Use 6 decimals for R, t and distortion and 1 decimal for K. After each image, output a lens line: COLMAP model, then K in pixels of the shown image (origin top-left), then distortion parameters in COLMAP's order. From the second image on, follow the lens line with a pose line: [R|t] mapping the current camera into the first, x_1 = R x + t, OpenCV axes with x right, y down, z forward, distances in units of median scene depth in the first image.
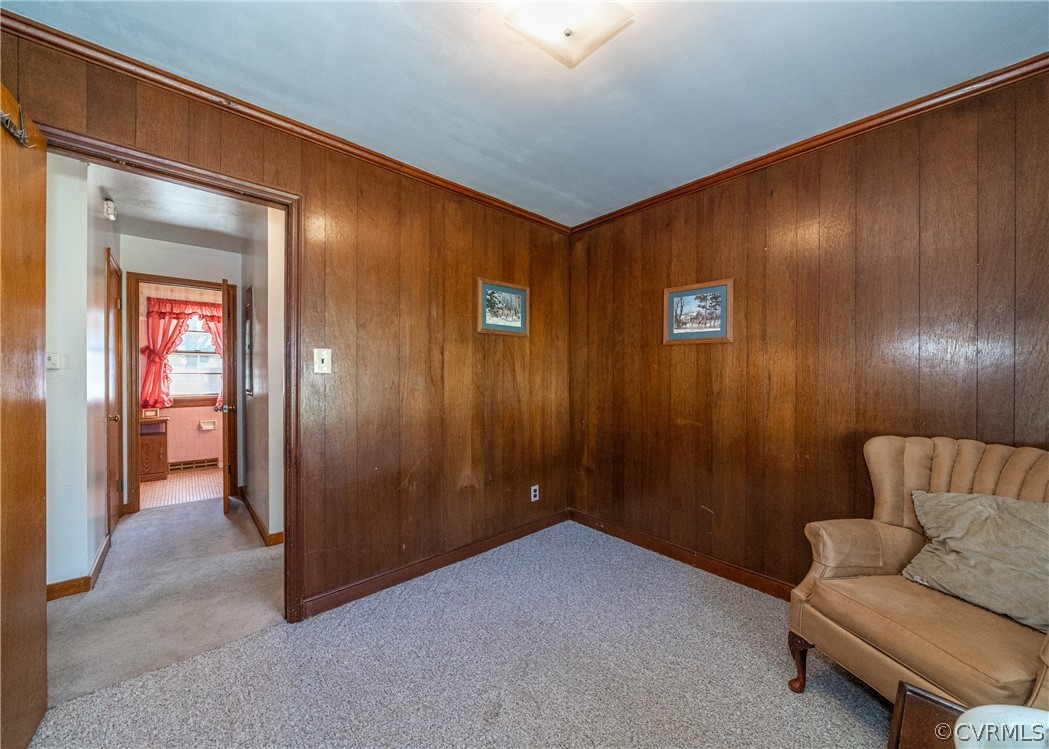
lens RADIAL K [[378.2, 0, 524.5], [0, 378.2, 374.5], [0, 0, 1]] dist [-0.000425, -0.000079]
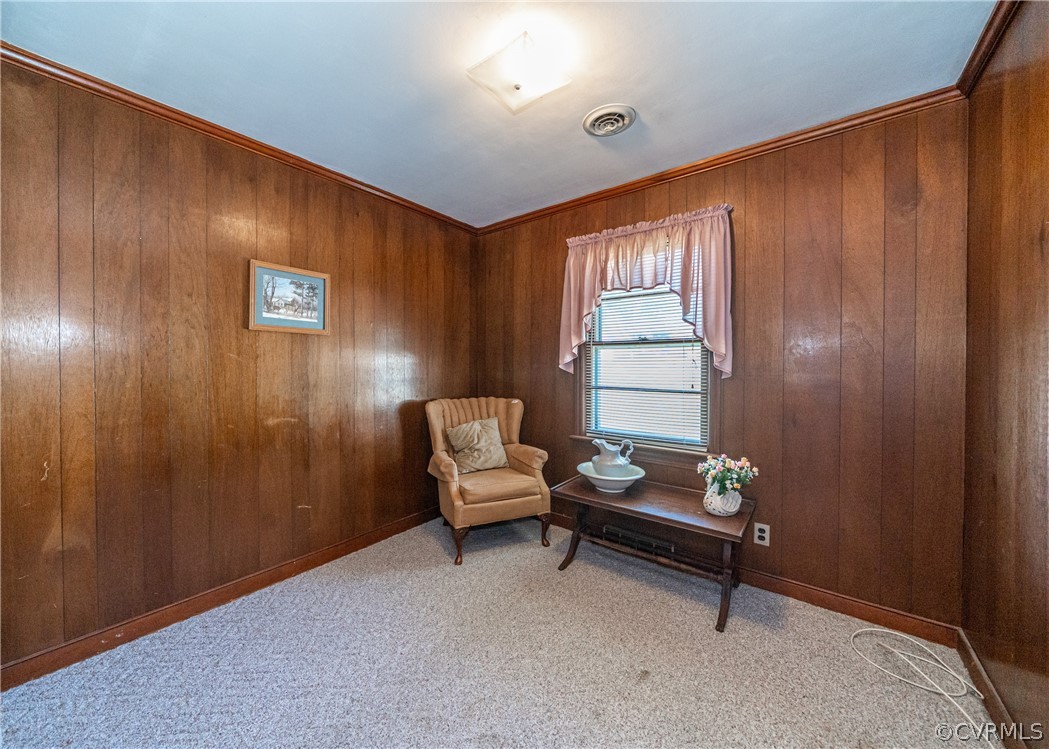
lens RADIAL K [[384.7, 0, 524.4], [0, 384.7, 369.4], [0, 0, 1]] dist [-0.000037, 0.000071]
pose [[-0.167605, -0.012547, 0.985774, -0.562086], [0.002185, 0.999912, 0.013098, -0.004015], [-0.985852, 0.004349, -0.167563, 0.608214]]
